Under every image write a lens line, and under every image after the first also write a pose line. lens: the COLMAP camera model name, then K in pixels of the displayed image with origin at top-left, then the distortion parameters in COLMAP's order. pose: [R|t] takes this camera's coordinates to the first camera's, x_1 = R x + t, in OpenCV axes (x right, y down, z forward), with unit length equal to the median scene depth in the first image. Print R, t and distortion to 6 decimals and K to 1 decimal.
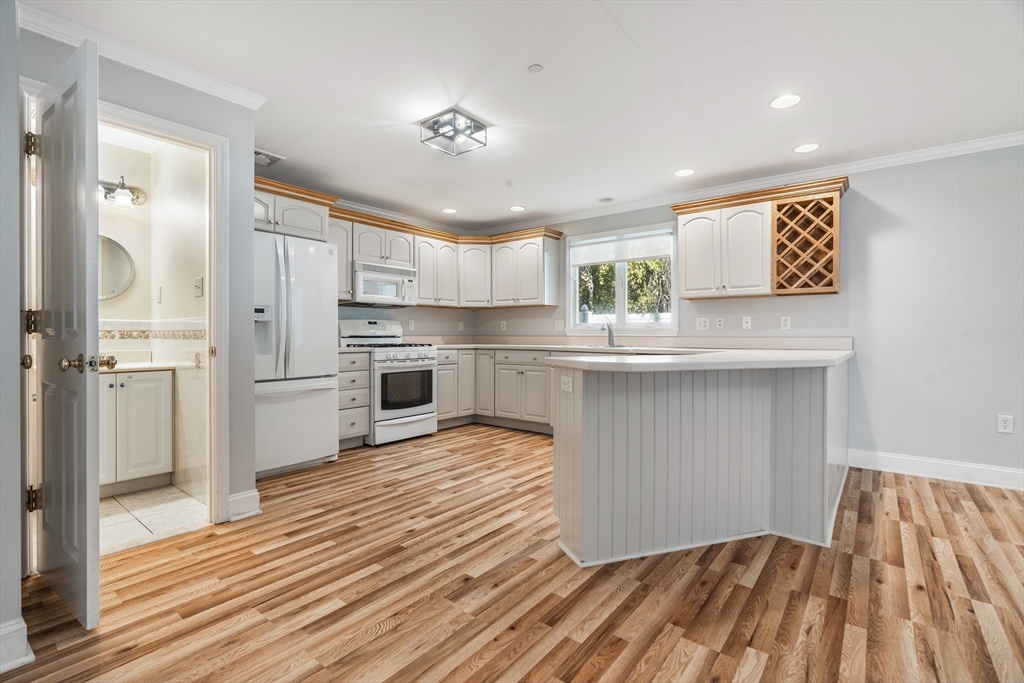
lens RADIAL K [[483.7, 0, 494.7], [0, 483.7, 335.7], [0, 0, 1]] dist [0.002957, 0.000147]
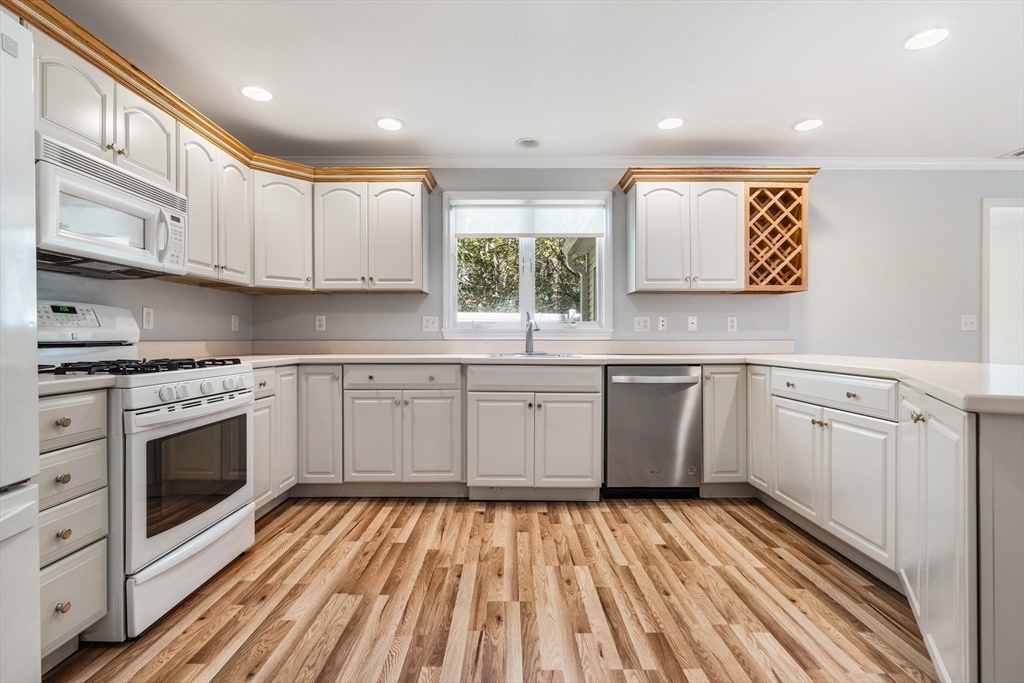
lens RADIAL K [[489.2, 0, 505.3], [0, 489.2, 336.4], [0, 0, 1]] dist [-0.001447, -0.000467]
pose [[0.764238, -0.001382, 0.644933, -0.263818], [0.003239, 0.999993, -0.001696, -0.003518], [-0.644926, 0.003385, 0.764237, 0.518387]]
